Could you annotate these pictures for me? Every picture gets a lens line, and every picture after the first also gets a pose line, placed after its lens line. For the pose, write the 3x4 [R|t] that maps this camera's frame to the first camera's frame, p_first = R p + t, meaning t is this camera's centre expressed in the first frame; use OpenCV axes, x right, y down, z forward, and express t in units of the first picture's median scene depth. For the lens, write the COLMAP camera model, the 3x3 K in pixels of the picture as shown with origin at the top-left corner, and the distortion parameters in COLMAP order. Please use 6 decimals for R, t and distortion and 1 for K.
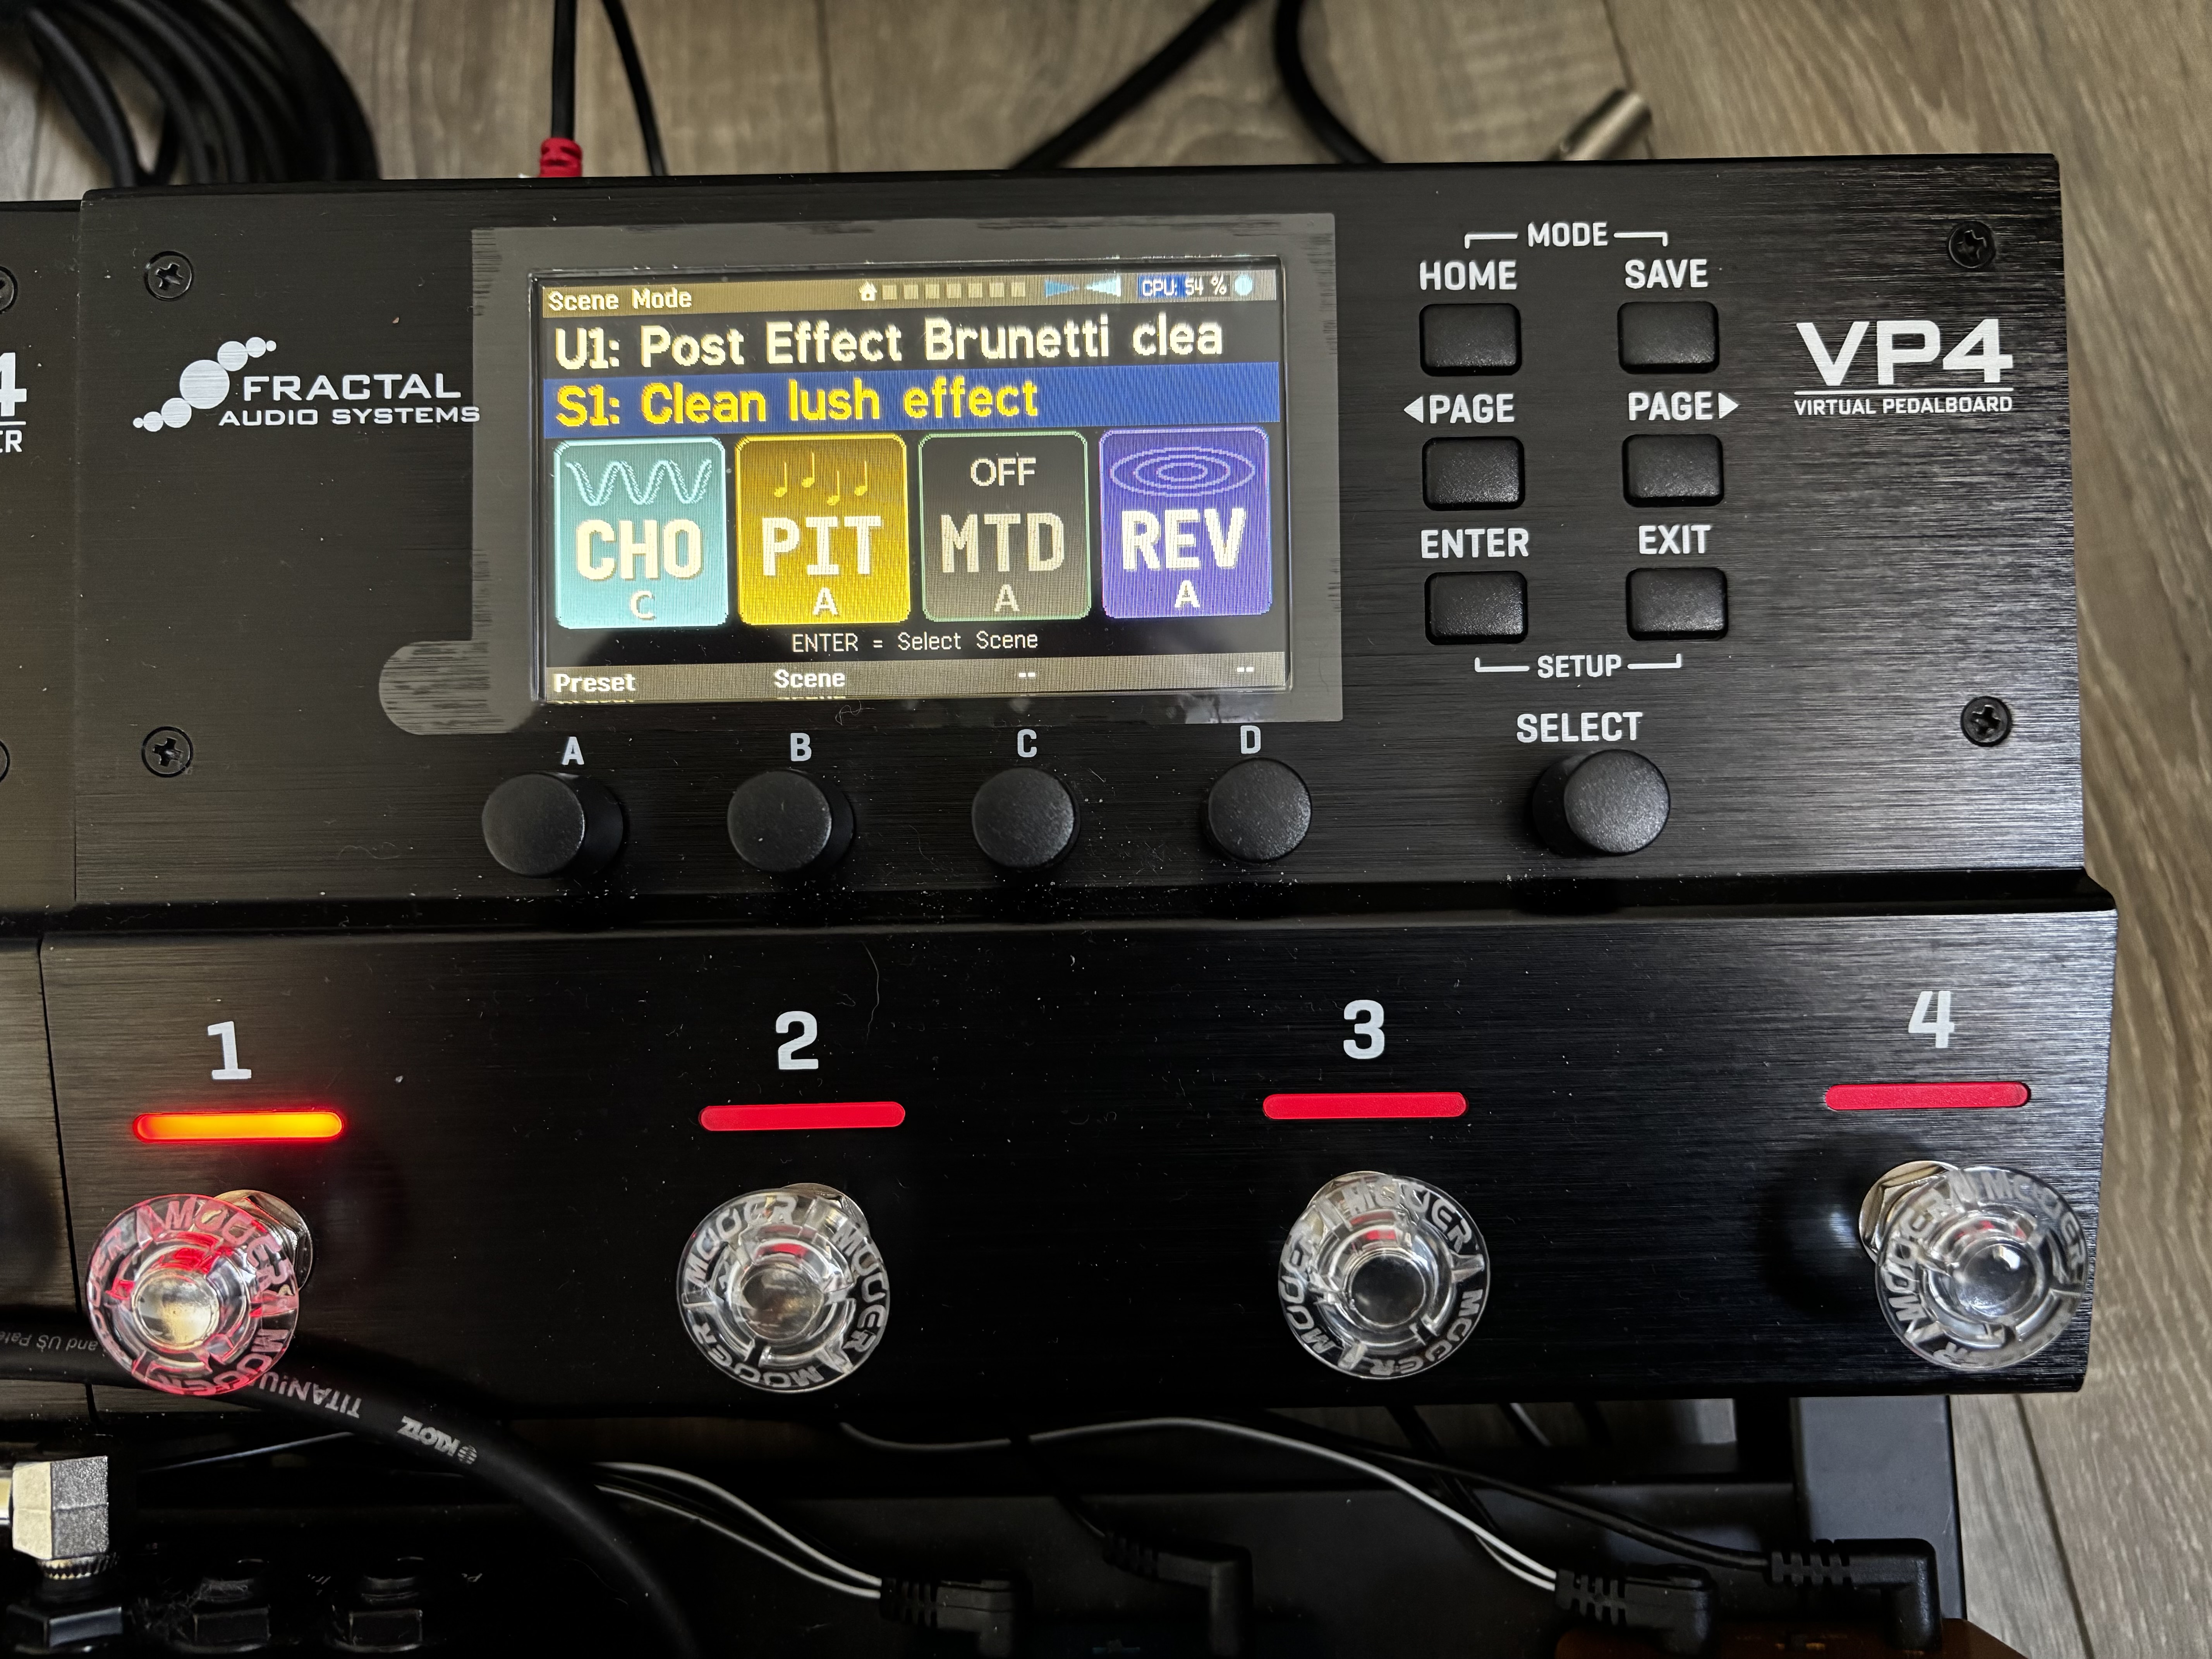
lens RADIAL K [[1706.7, 0, 1121.7], [0, 1706.7, 828.3], [0, 0, 1]] dist [0.007719, -0.034195]
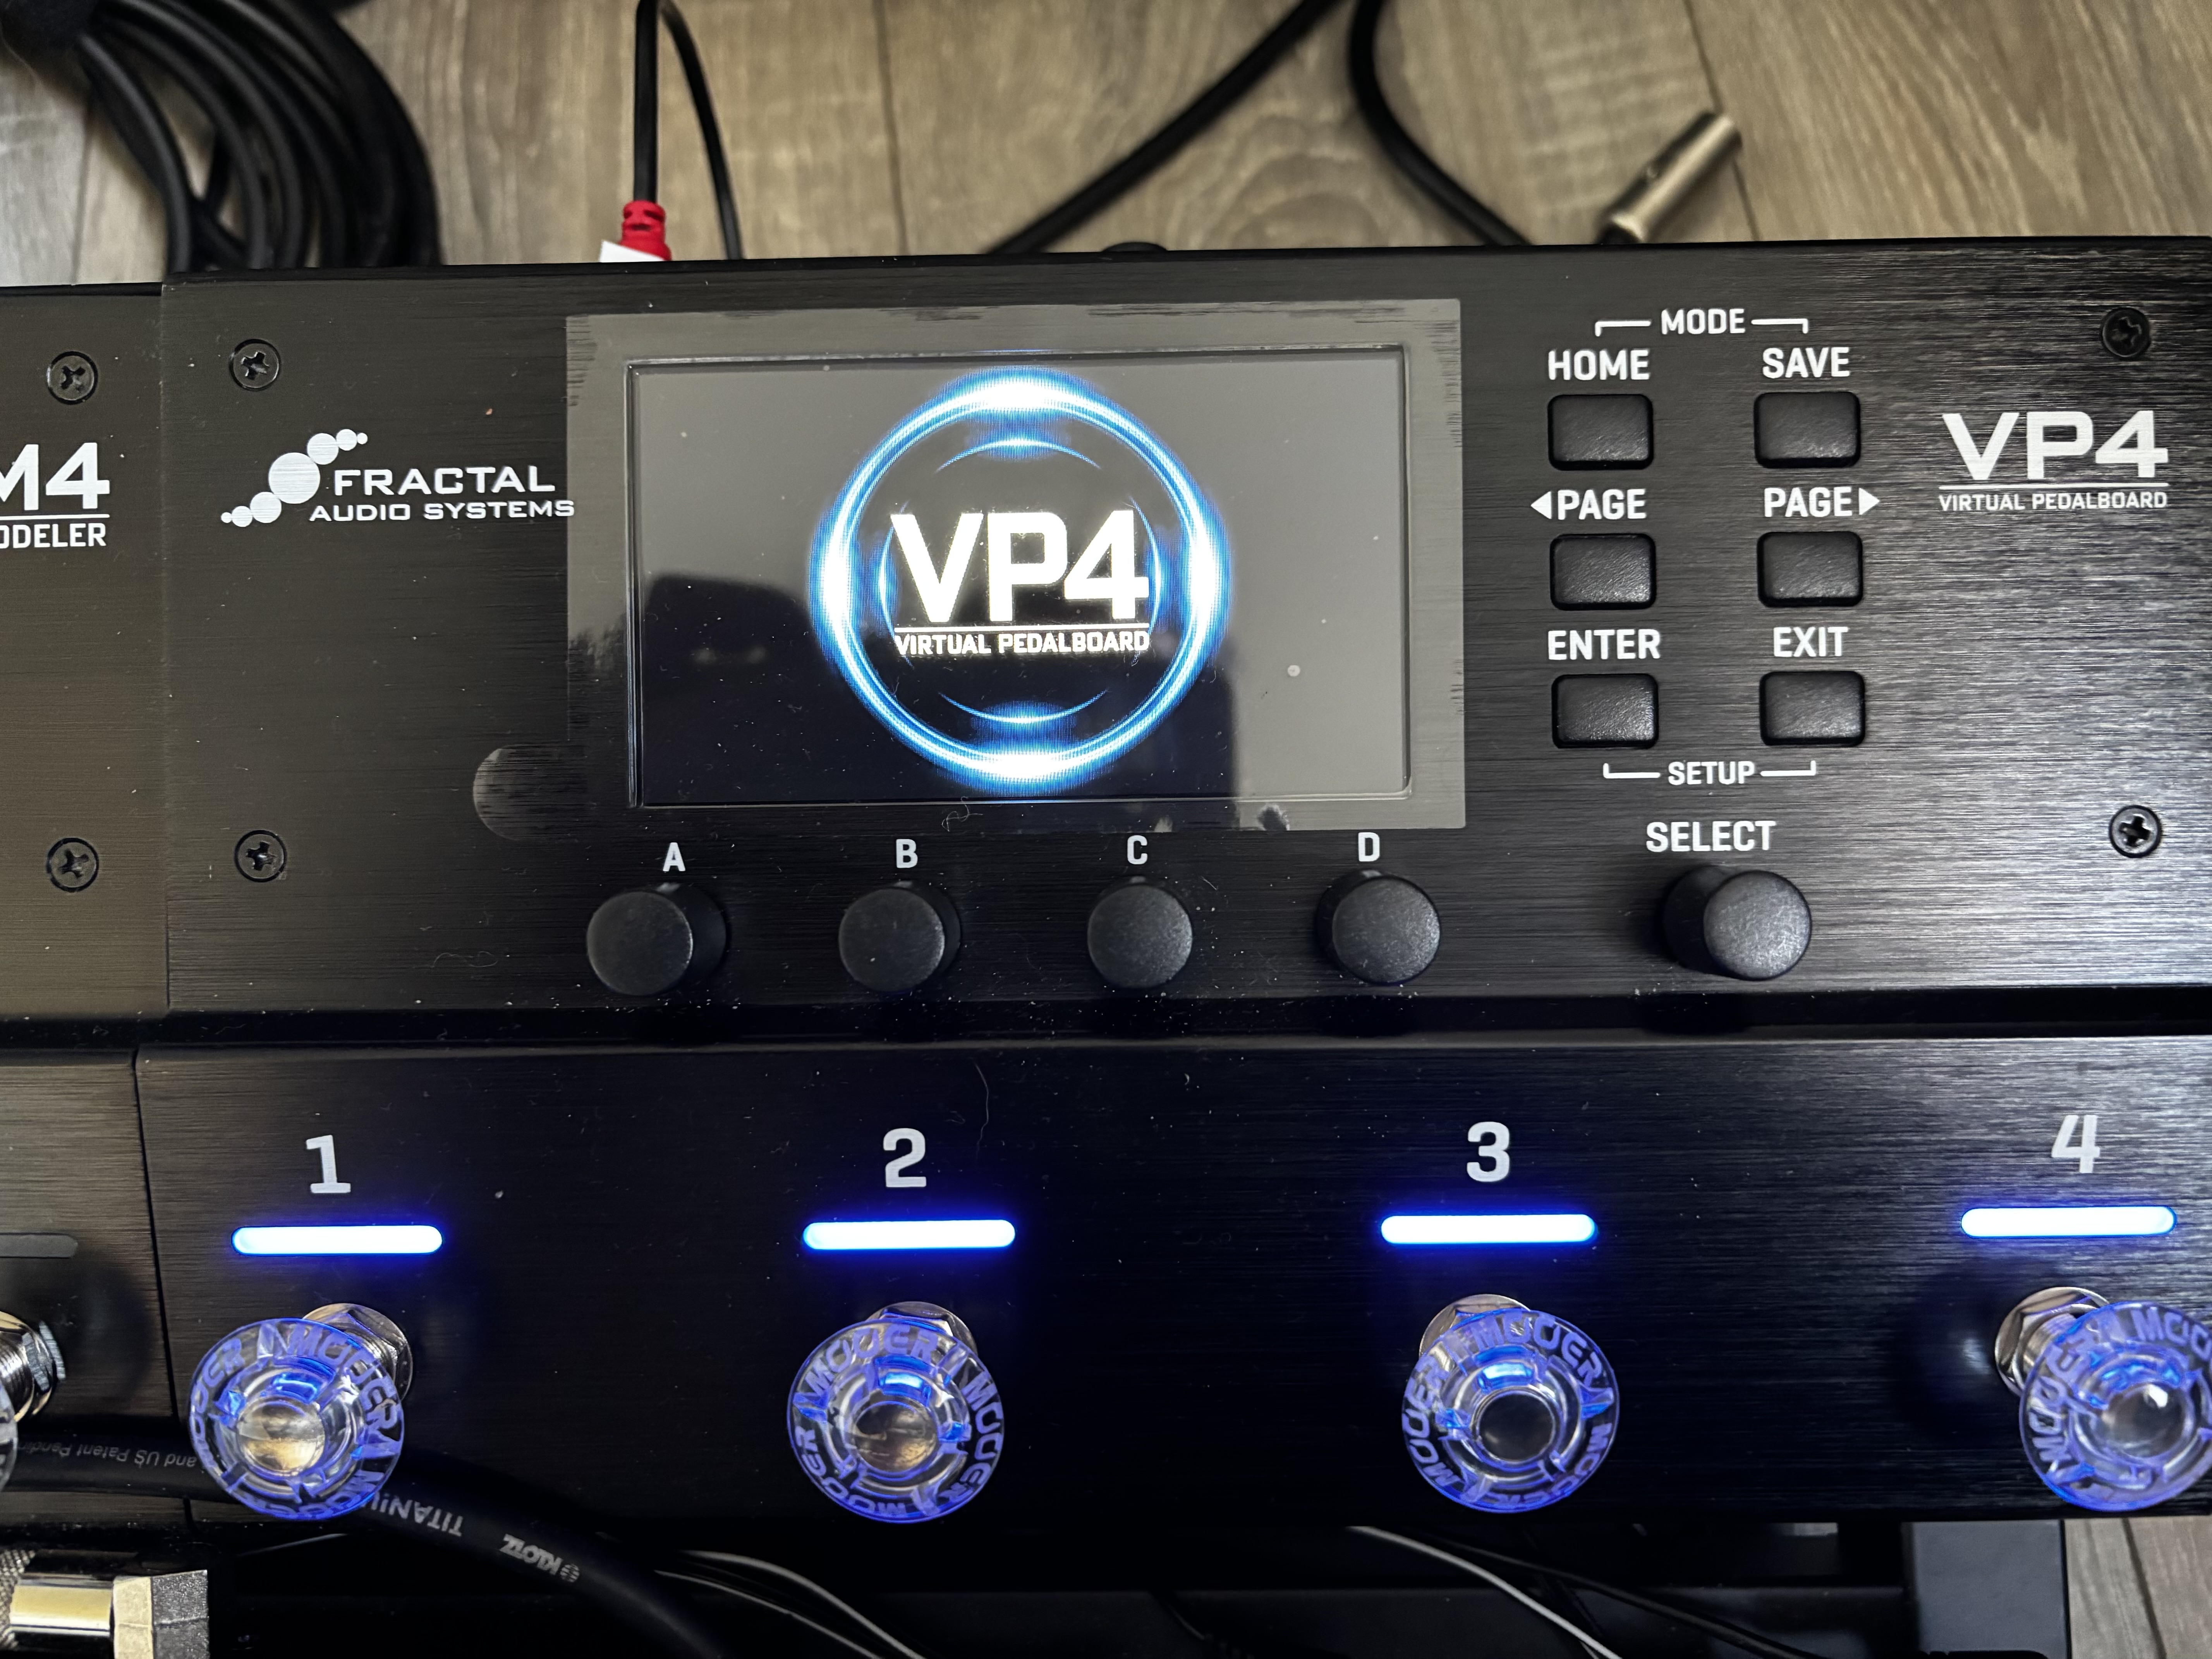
lens RADIAL K [[1710.0, 0, 1106.0], [0, 1710.0, 829.5], [0, 0, 1]] dist [0.003906, -0.026108]
pose [[0.999853, 0.003372, -0.016813, -0.057503], [-0.002970, 0.999711, 0.023866, -0.084793], [0.016889, -0.023813, 0.999574, 0.027443]]
